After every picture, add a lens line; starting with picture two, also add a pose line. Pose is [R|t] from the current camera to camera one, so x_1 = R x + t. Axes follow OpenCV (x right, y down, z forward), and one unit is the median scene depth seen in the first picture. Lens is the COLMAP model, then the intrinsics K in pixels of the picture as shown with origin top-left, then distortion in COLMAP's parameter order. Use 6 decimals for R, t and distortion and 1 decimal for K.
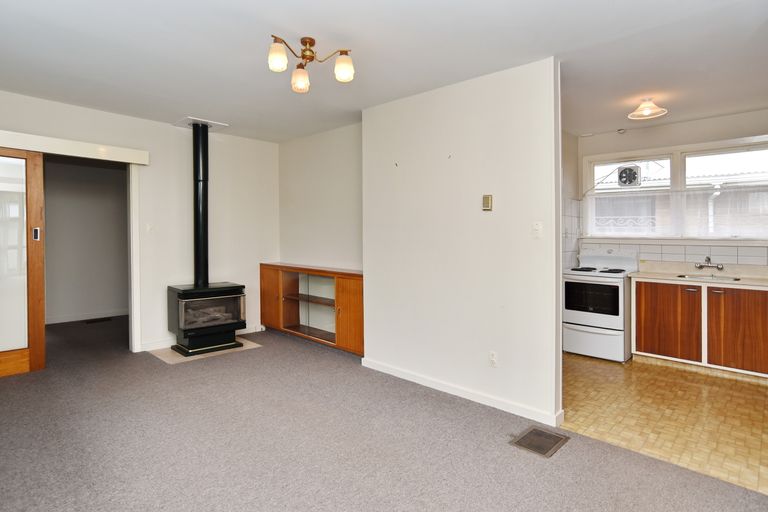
lens RADIAL K [[414.3, 0, 380.7], [0, 414.3, 234.4], [0, 0, 1]] dist [-0.063986, 0.015411]
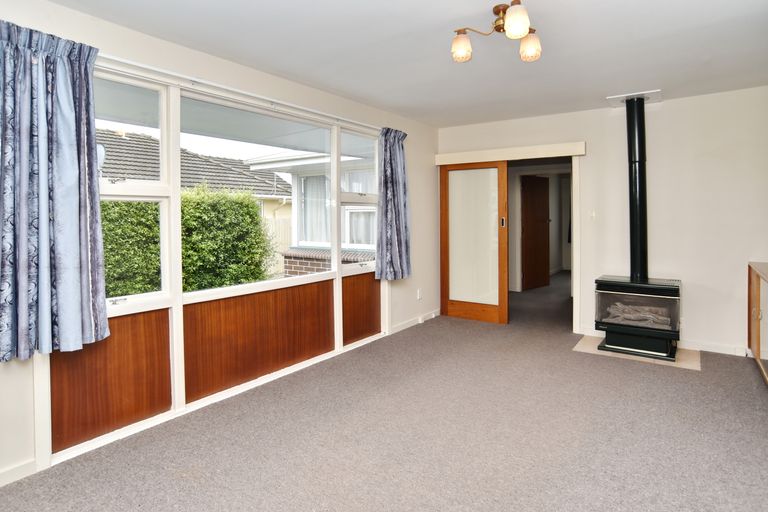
lens RADIAL K [[414.3, 0, 380.2], [0, 414.3, 227.7], [0, 0, 1]] dist [-0.063986, 0.015411]
pose [[0.127383, 0.009507, -0.991808, 0.367234], [0.008475, 0.999907, 0.010673, -0.001474], [0.991817, -0.009765, 0.127290, 0.337559]]
